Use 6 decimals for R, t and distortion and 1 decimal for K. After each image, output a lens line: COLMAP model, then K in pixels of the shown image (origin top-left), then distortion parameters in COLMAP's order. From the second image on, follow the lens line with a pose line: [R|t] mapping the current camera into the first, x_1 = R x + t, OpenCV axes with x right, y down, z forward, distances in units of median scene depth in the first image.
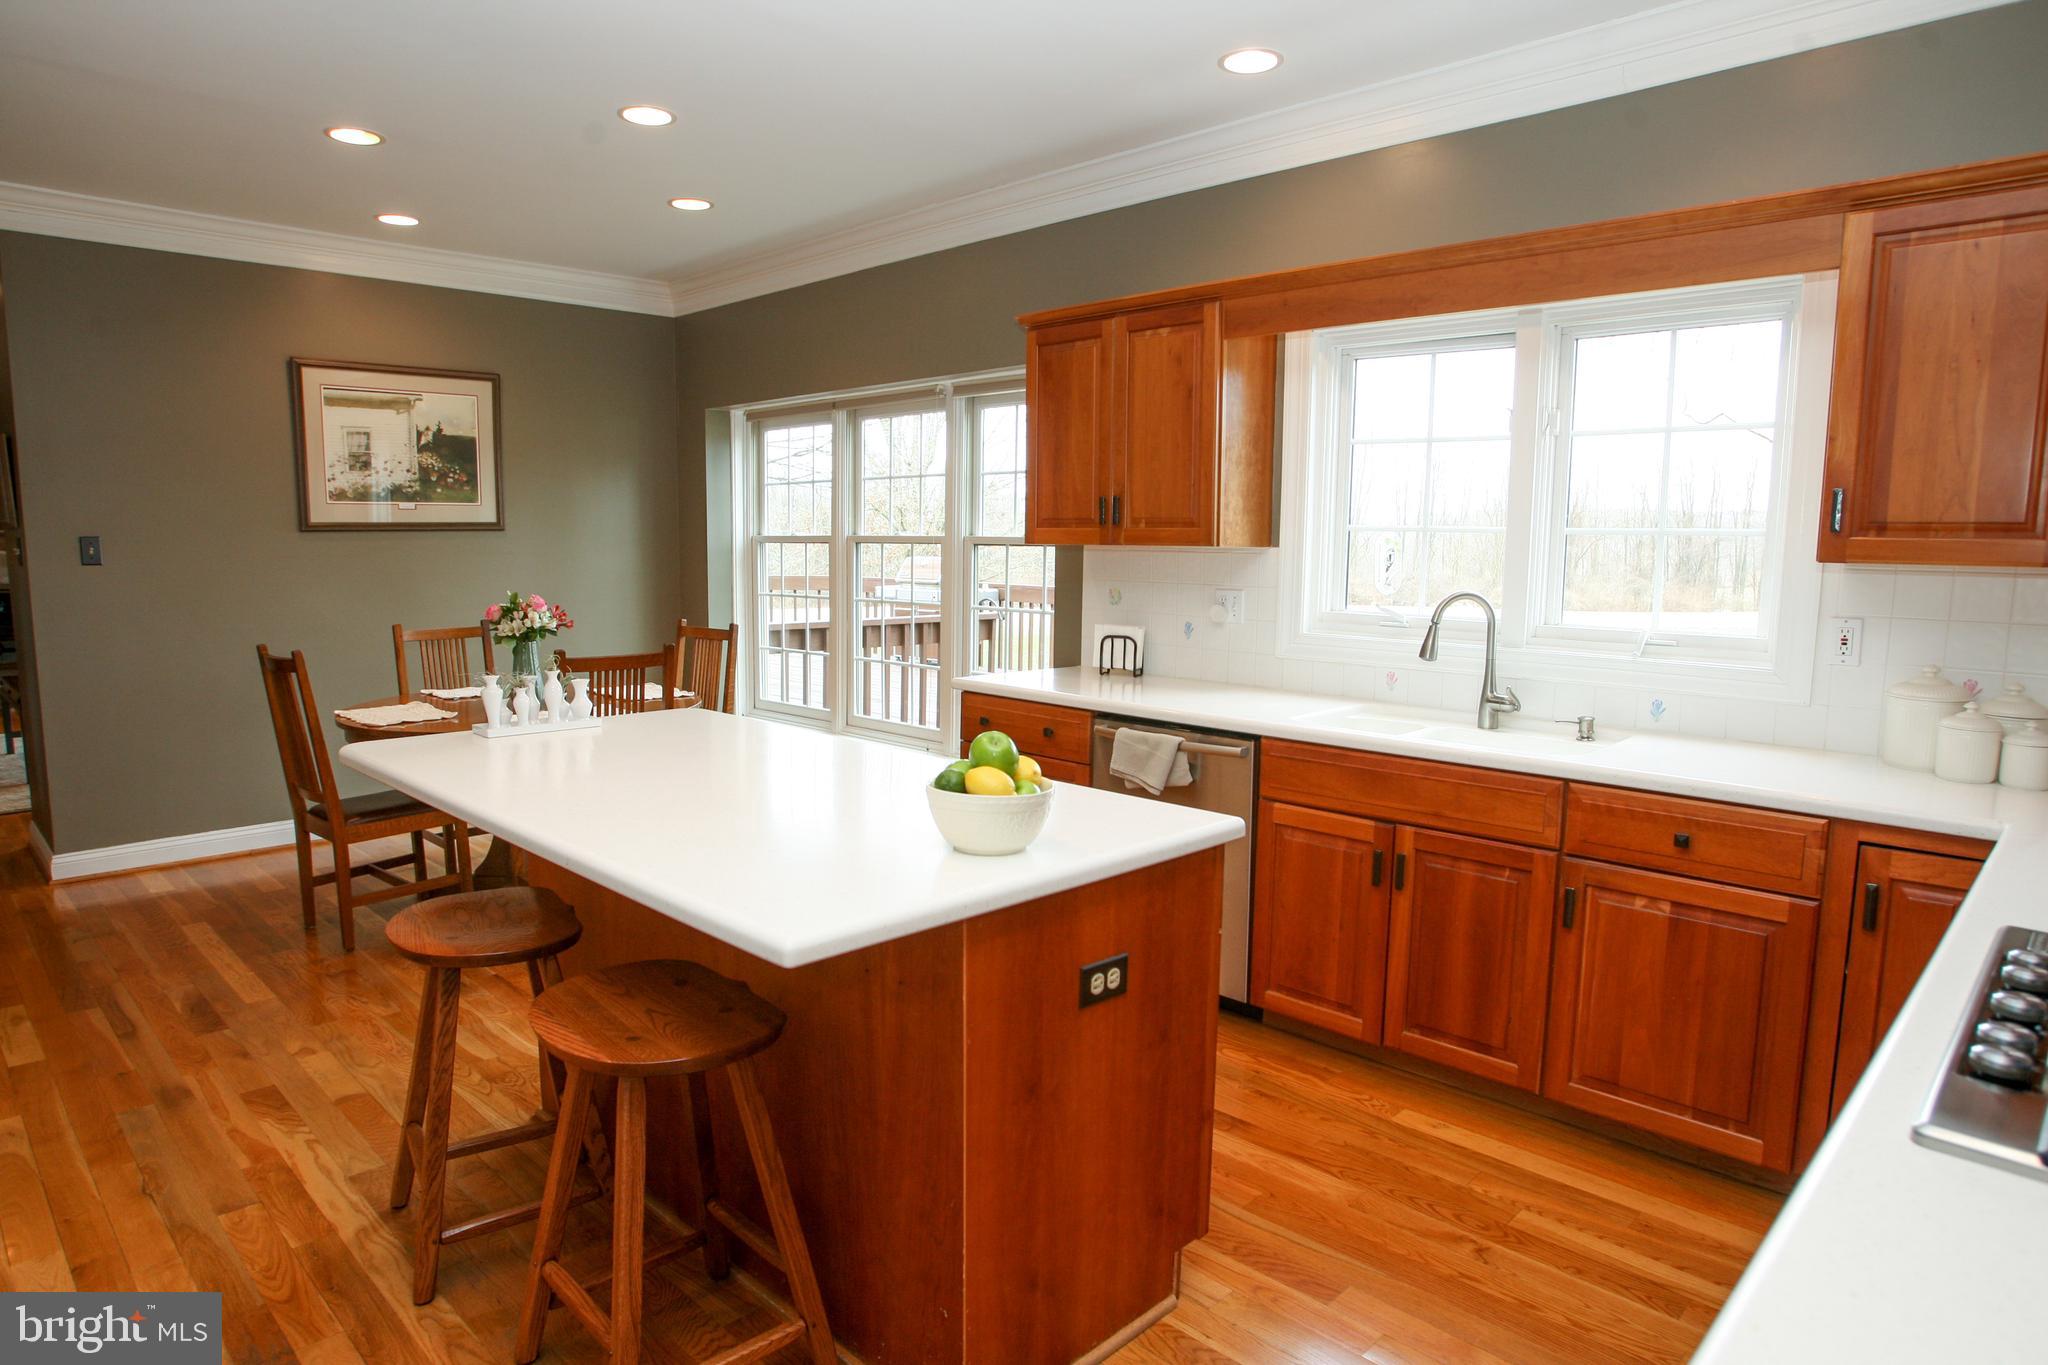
lens RADIAL K [[1226.5, 0, 1035.5], [0, 1226.5, 679.5], [0, 0, 1]] dist [-0.064411, 0.027429]
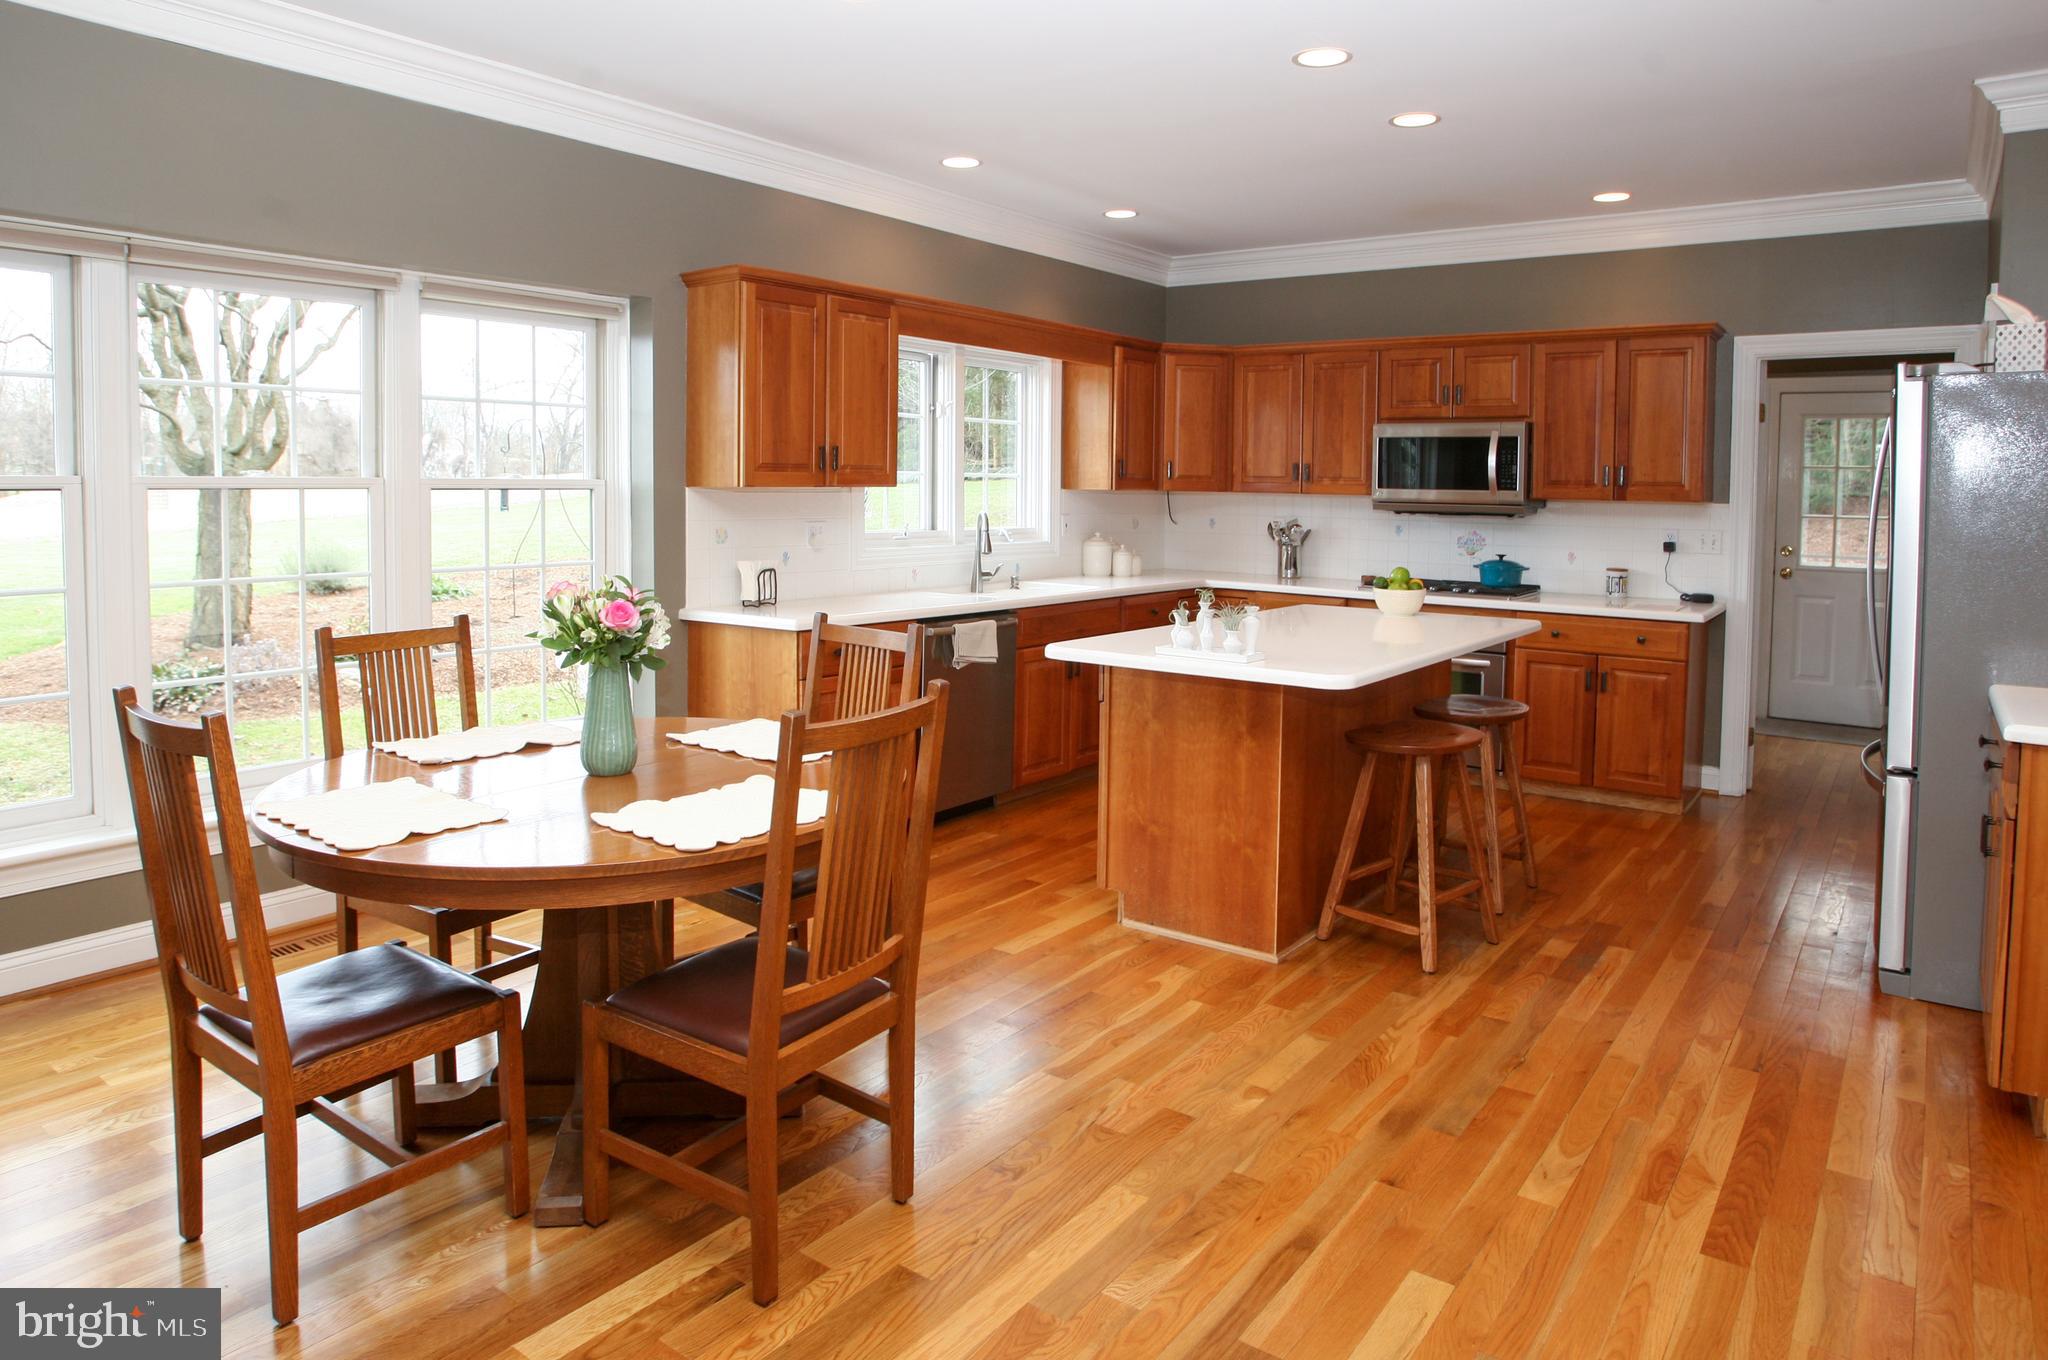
lens RADIAL K [[1226.5, 0, 1031.4], [0, 1226.5, 554.6], [0, 0, 1]] dist [-0.064411, 0.027429]
pose [[-0.128293, -0.066865, 0.989480, -1.250968], [0.105541, 0.991138, 0.080661, -0.134574], [-0.986104, 0.114779, -0.120099, 1.076270]]
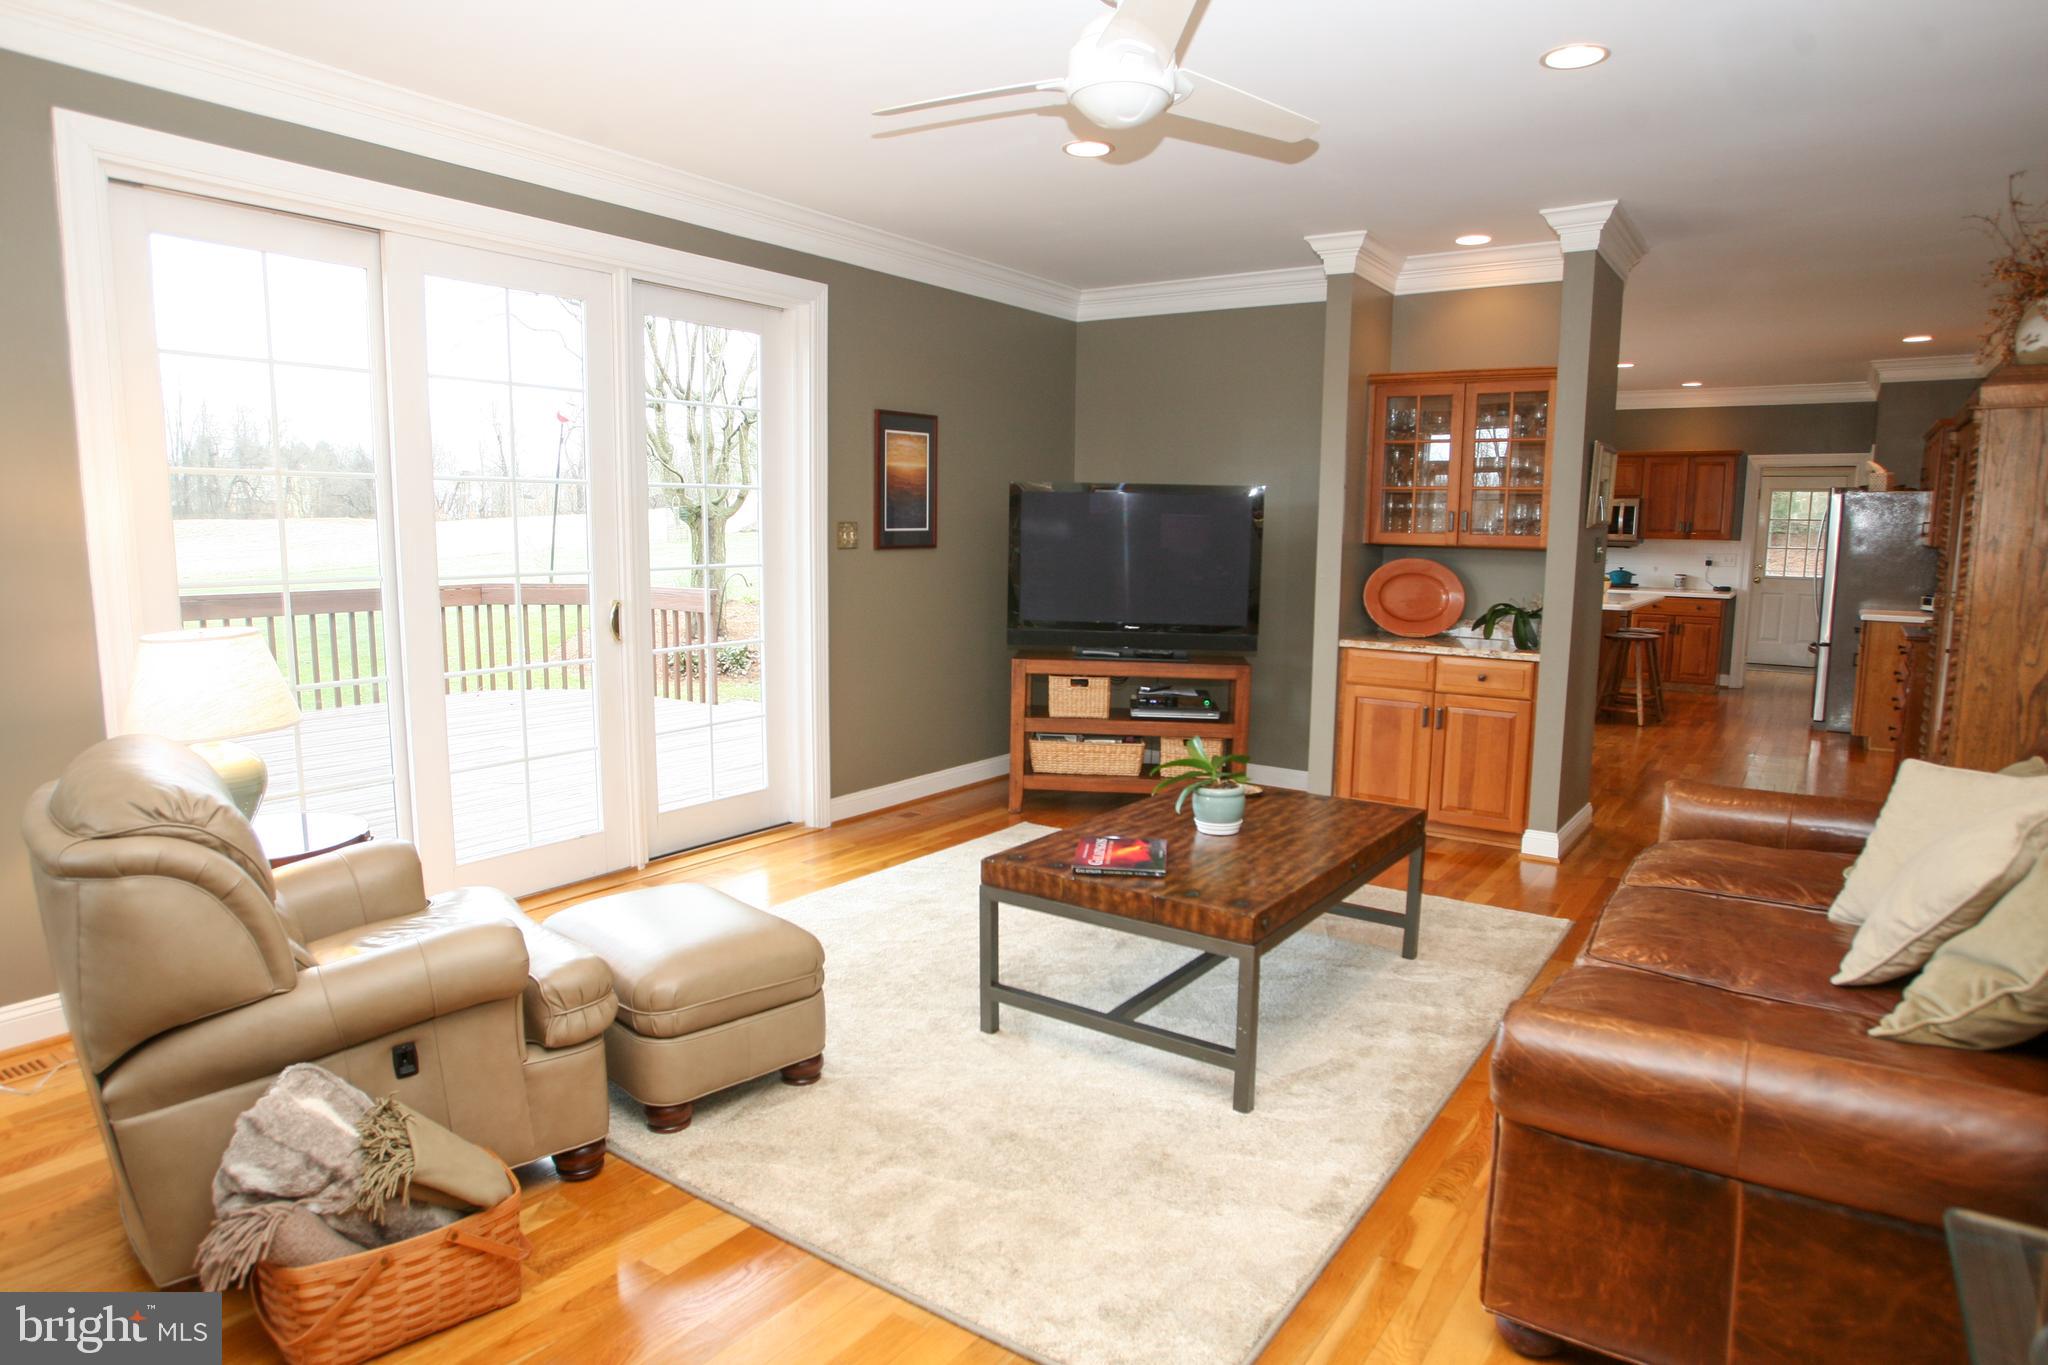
lens RADIAL K [[1226.5, 0, 982.7], [0, 1226.5, 717.8], [0, 0, 1]] dist [-0.064411, 0.027429]
pose [[-0.162451, -0.162765, 0.973199, -2.565589], [0.108546, 0.977367, 0.181581, -0.304472], [-0.980728, 0.135135, -0.141107, 2.384792]]
